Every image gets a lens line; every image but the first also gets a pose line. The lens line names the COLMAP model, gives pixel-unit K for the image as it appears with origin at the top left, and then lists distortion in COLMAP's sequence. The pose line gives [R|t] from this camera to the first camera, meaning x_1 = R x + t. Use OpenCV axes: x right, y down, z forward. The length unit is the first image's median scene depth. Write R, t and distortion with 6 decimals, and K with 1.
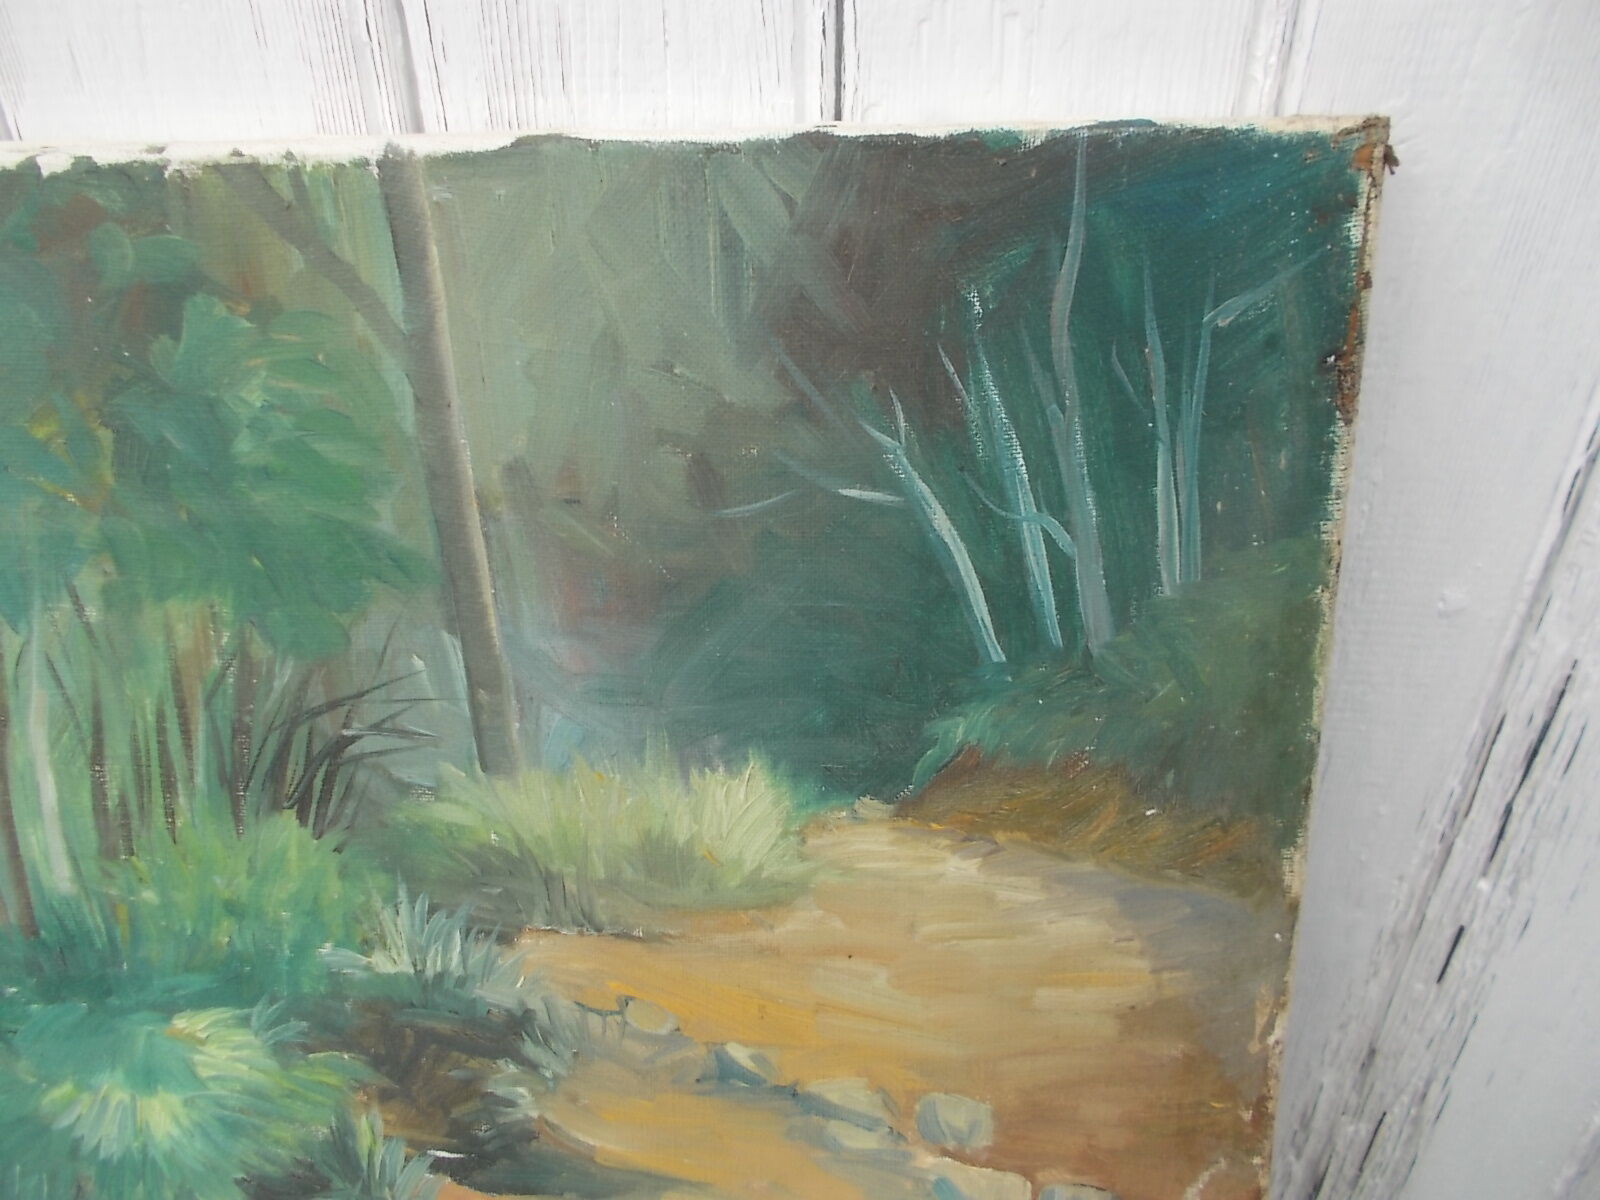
lens RADIAL K [[1207.5, 0, 794.6], [0, 1207.5, 596.2], [0, 0, 1]] dist [0.011586, -0.015307]
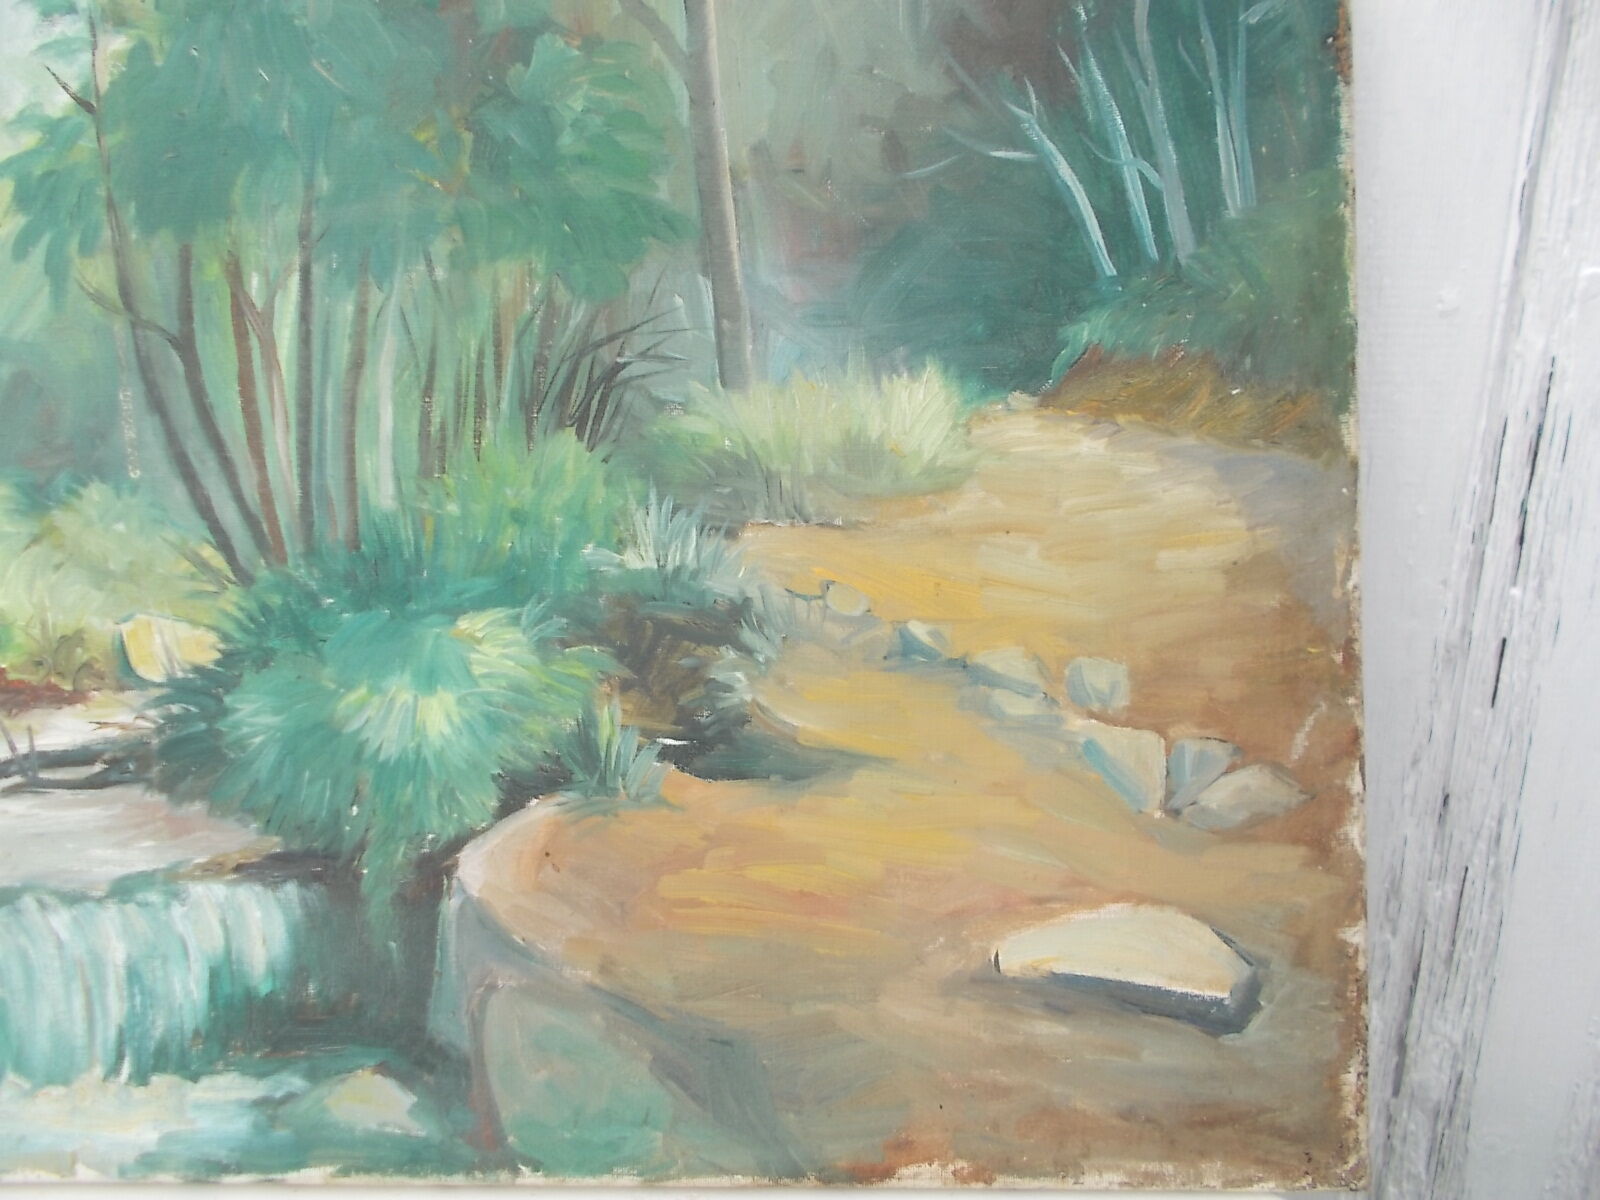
lens RADIAL K [[1201.4, 0, 800.0], [0, 1201.4, 600.0], [0, 0, 1]] dist [0.008031, -0.009426]
pose [[0.999808, -0.016987, -0.009806, -0.160938], [0.014021, 0.968571, -0.248341, 0.680965], [0.013716, 0.248156, 0.968623, -0.204303]]
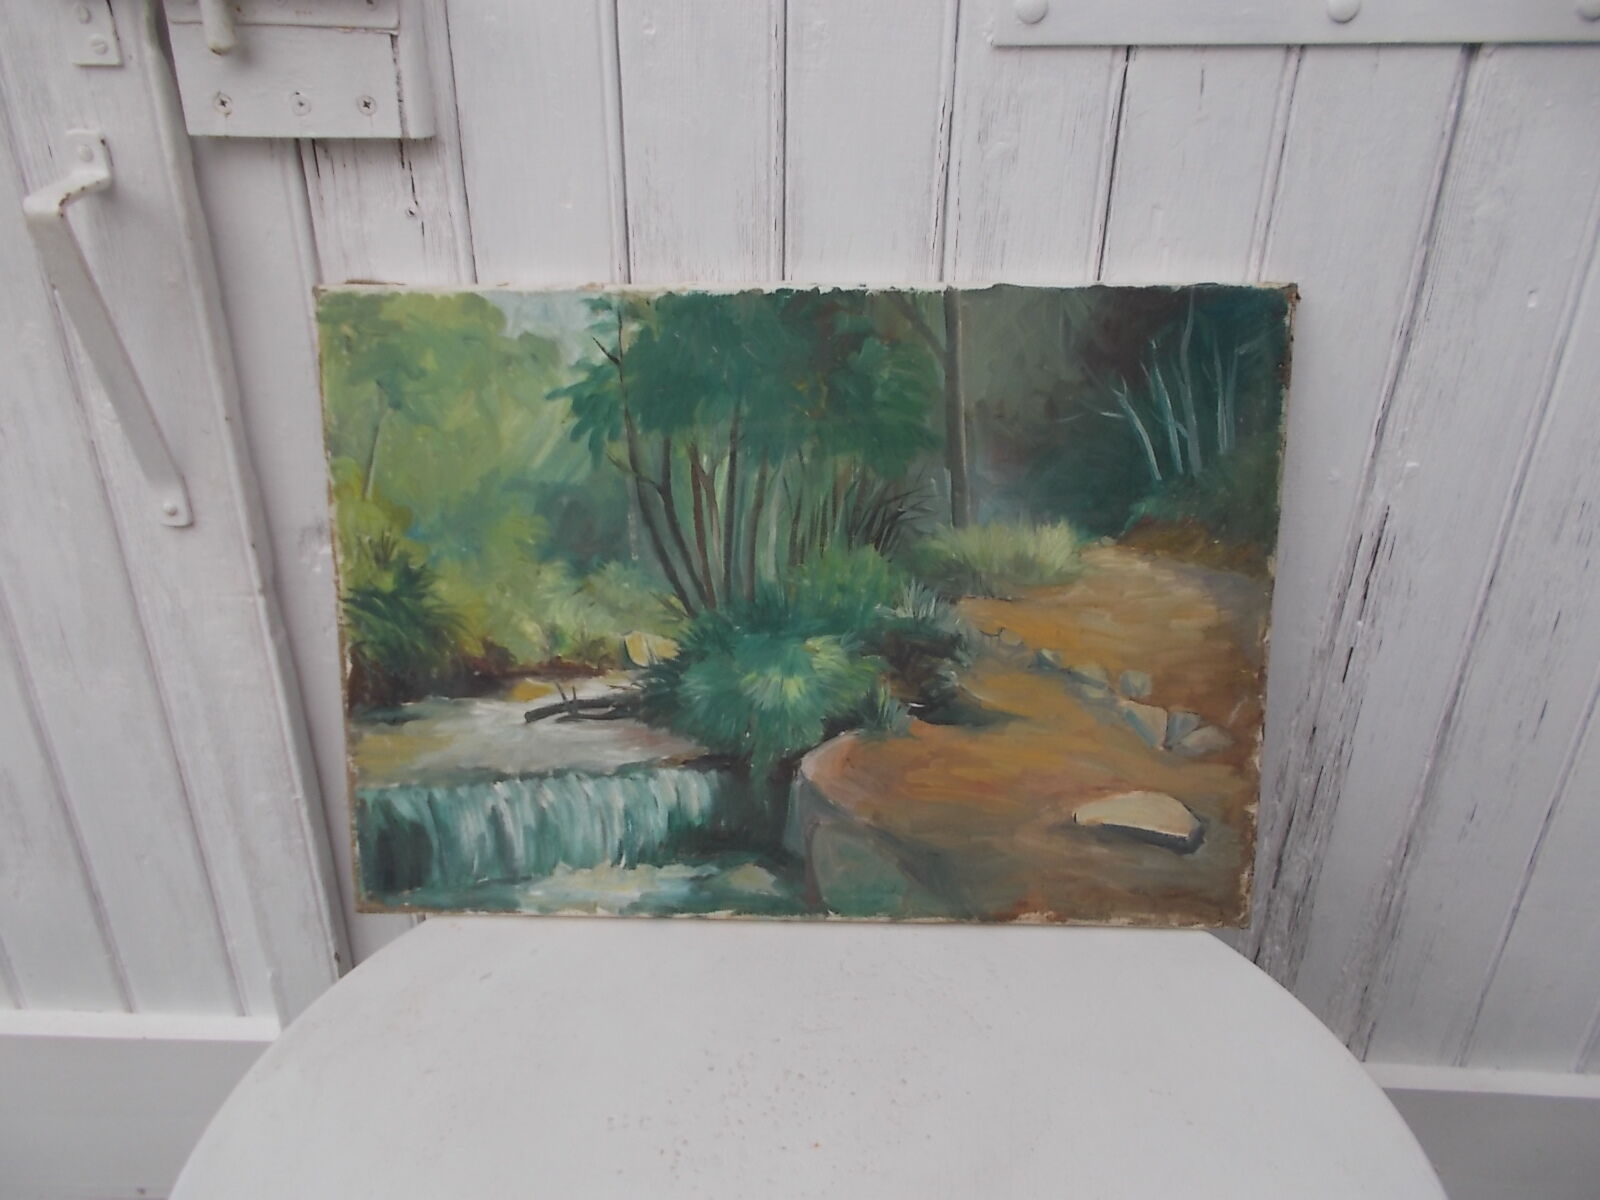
lens RADIAL K [[1206.6, 0, 803.2], [0, 1206.6, 594.1], [0, 0, 1]] dist [-0.007848, 0.020115]
pose [[0.999586, 0.011908, 0.026184, -0.621168], [-0.009152, 0.994642, -0.102976, 0.535253], [-0.027270, 0.102694, 0.994339, -1.443898]]
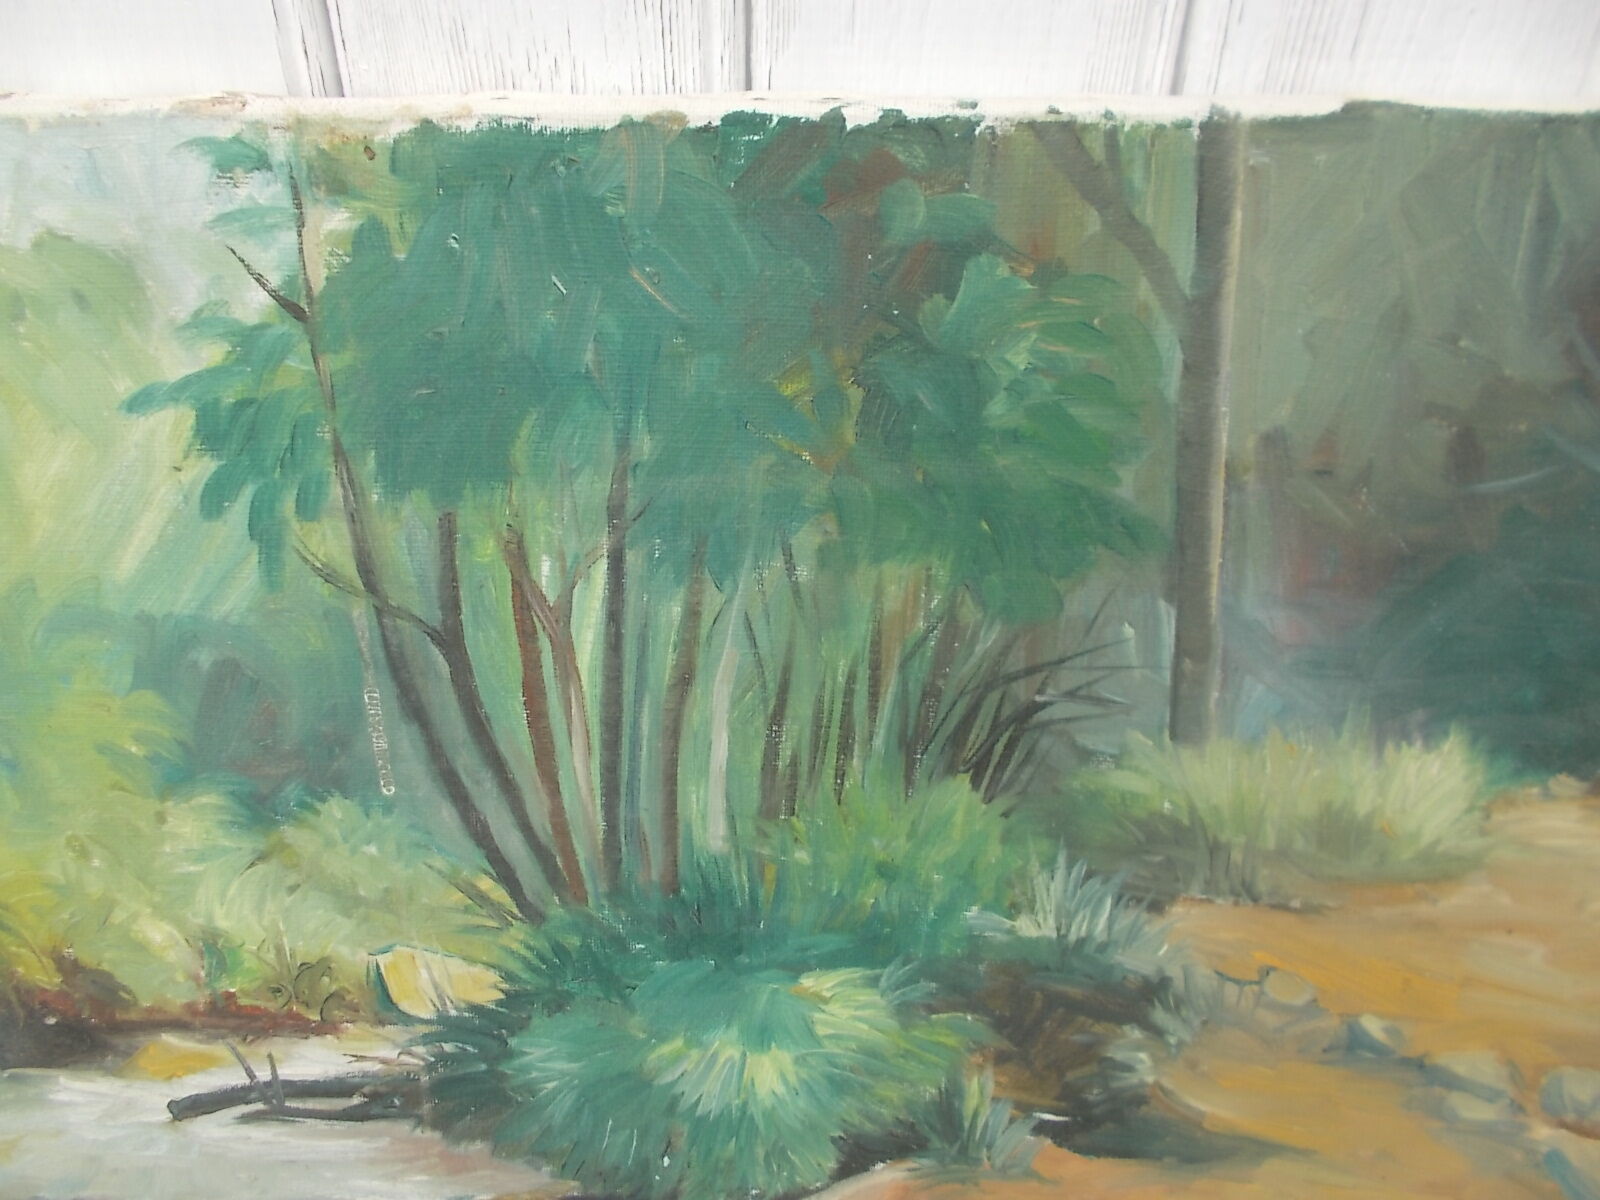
lens RADIAL K [[1207.5, 0, 794.6], [0, 1207.5, 596.2], [0, 0, 1]] dist [0.011586, -0.015307]
pose [[0.999705, 0.022717, 0.008618, -0.569218], [-0.022928, 0.999417, 0.025286, 0.007575], [-0.008038, -0.025476, 0.999643, 0.004958]]
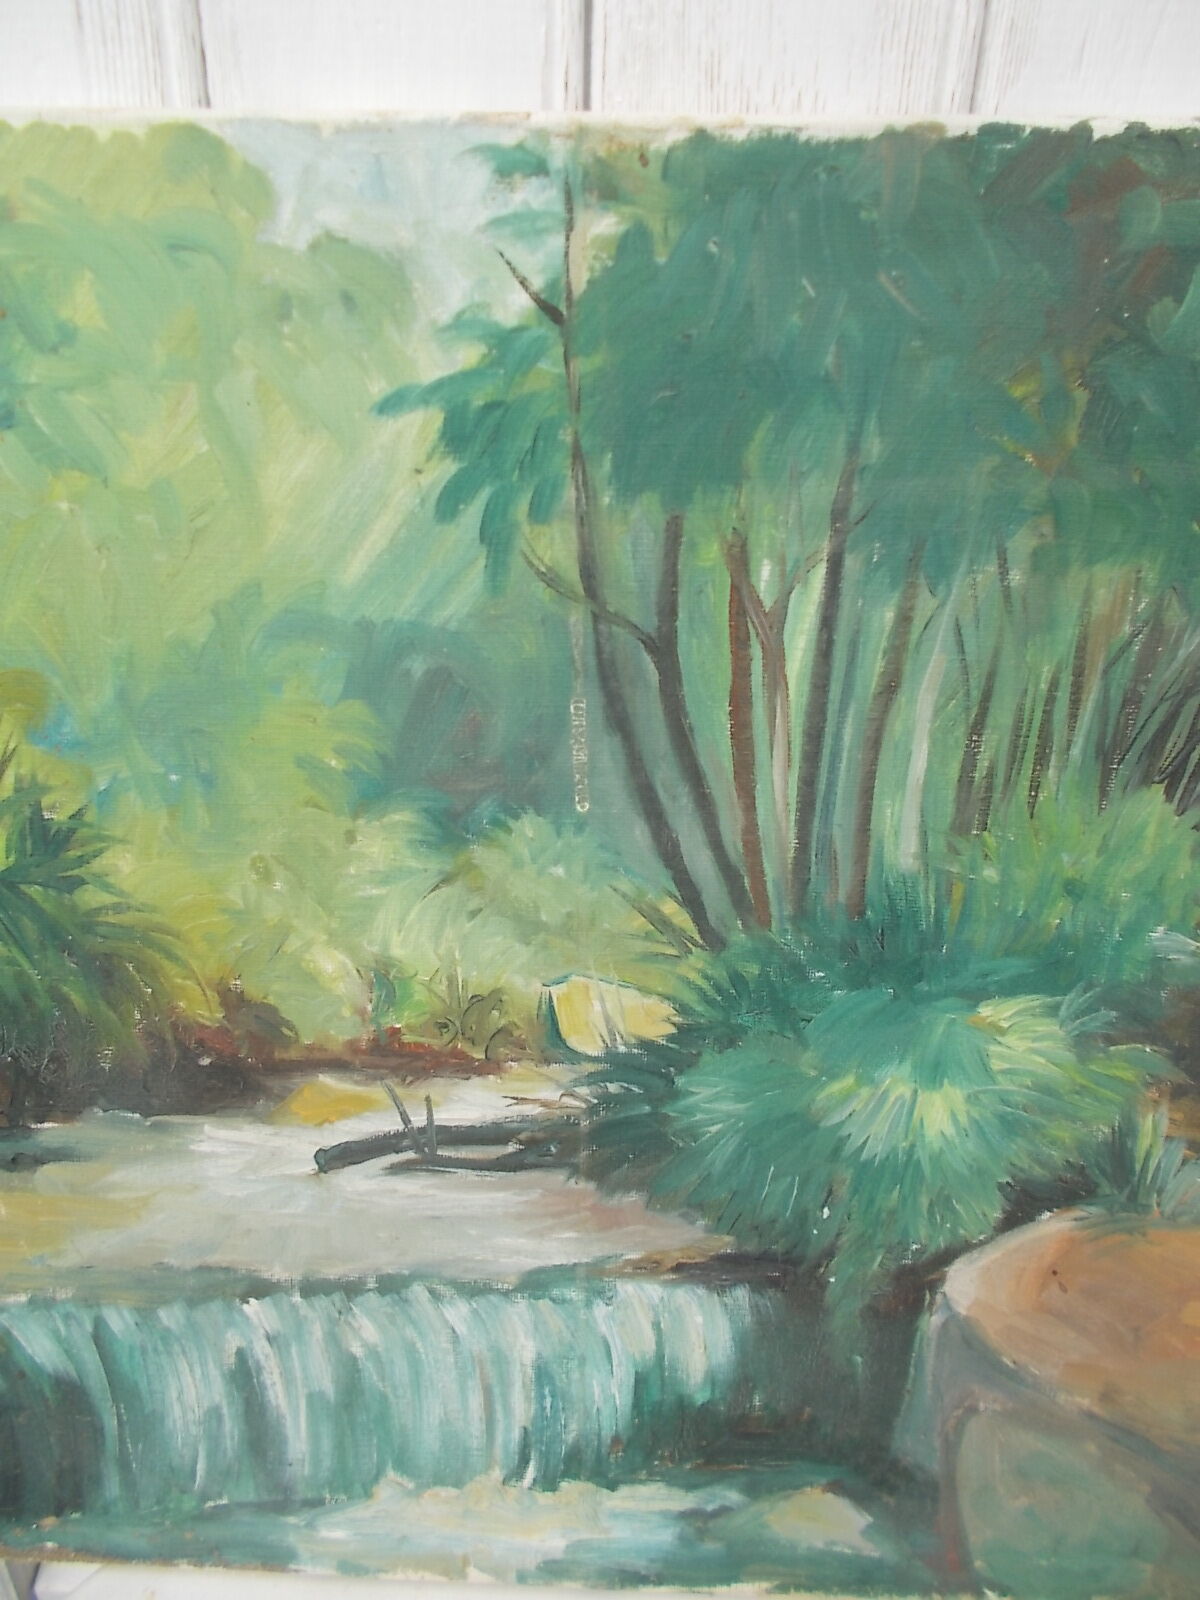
lens RADIAL K [[1207.5, 0, 613.2], [0, 1207.5, 795.9], [0, 0, 1]] dist [0.011586, -0.015307]
pose [[0.999210, 0.031103, 0.024720, -0.903367], [-0.029076, 0.996490, -0.078498, 0.279740], [-0.027075, 0.077717, 0.996608, -0.007570]]
